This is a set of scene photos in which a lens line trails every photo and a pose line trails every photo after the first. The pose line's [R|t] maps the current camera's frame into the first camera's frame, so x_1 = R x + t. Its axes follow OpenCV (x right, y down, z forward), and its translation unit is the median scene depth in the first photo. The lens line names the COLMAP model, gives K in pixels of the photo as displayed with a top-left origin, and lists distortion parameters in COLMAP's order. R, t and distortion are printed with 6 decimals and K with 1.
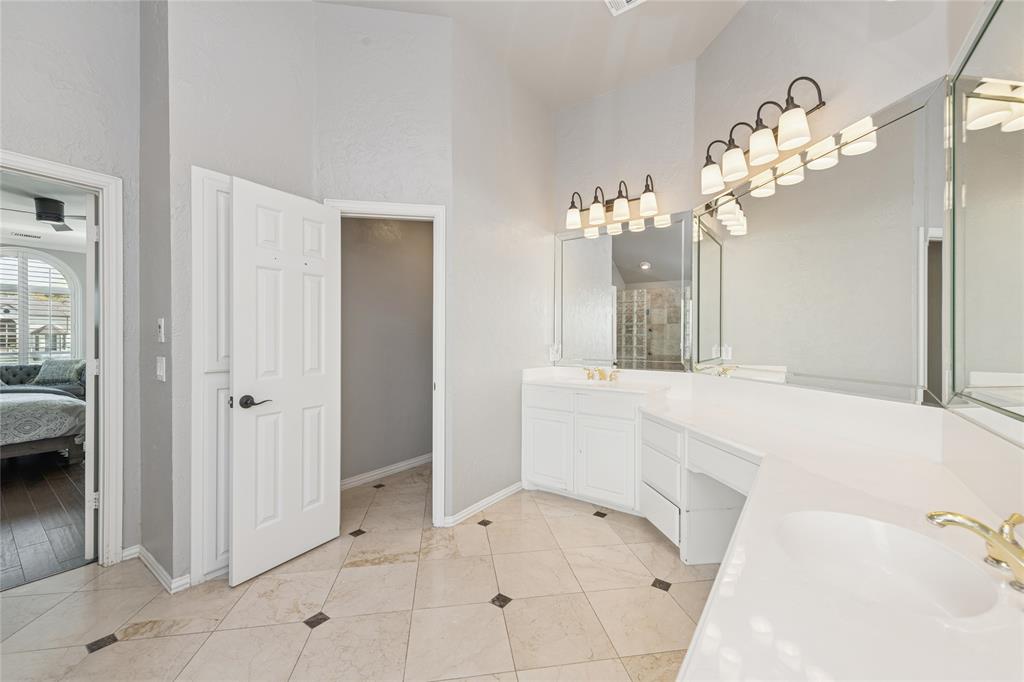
lens RADIAL K [[407.9, 0, 512.8], [0, 407.9, 335.8], [0, 0, 1]] dist [0.001383, 0.000073]
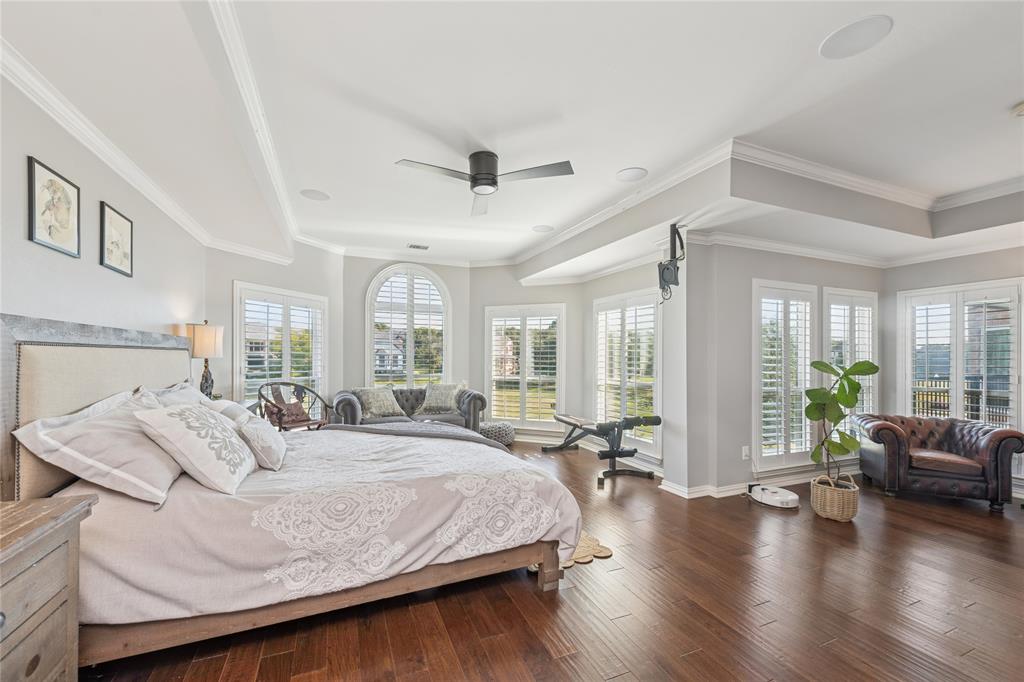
lens RADIAL K [[407.9, 0, 508.3], [0, 407.9, 350.1], [0, 0, 1]] dist [0.001383, 0.000073]
pose [[0.859102, -0.004649, -0.511784, -0.522863], [-0.005529, 0.999816, -0.018363, 0.000089], [0.511775, 0.018606, 0.858918, 0.309375]]
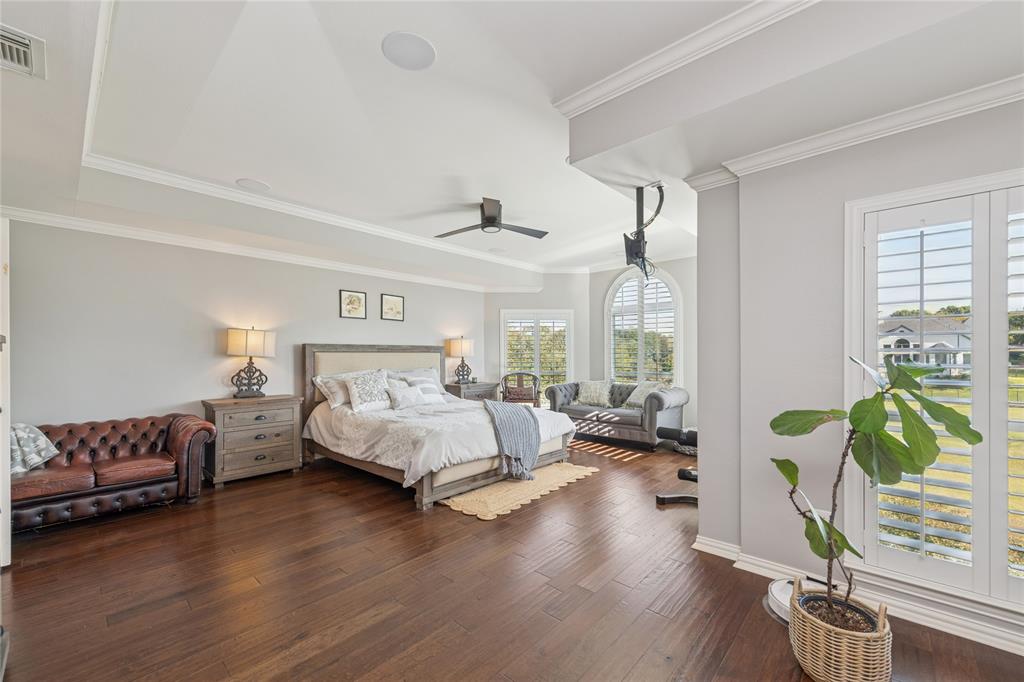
lens RADIAL K [[407.9, 0, 506.2], [0, 407.9, 351.7], [0, 0, 1]] dist [0.001383, 0.000073]
pose [[-0.105743, -0.008221, -0.994360, -0.174200], [0.002342, 0.999961, -0.008517, -0.000356], [0.994391, -0.003229, -0.105719, 0.775002]]
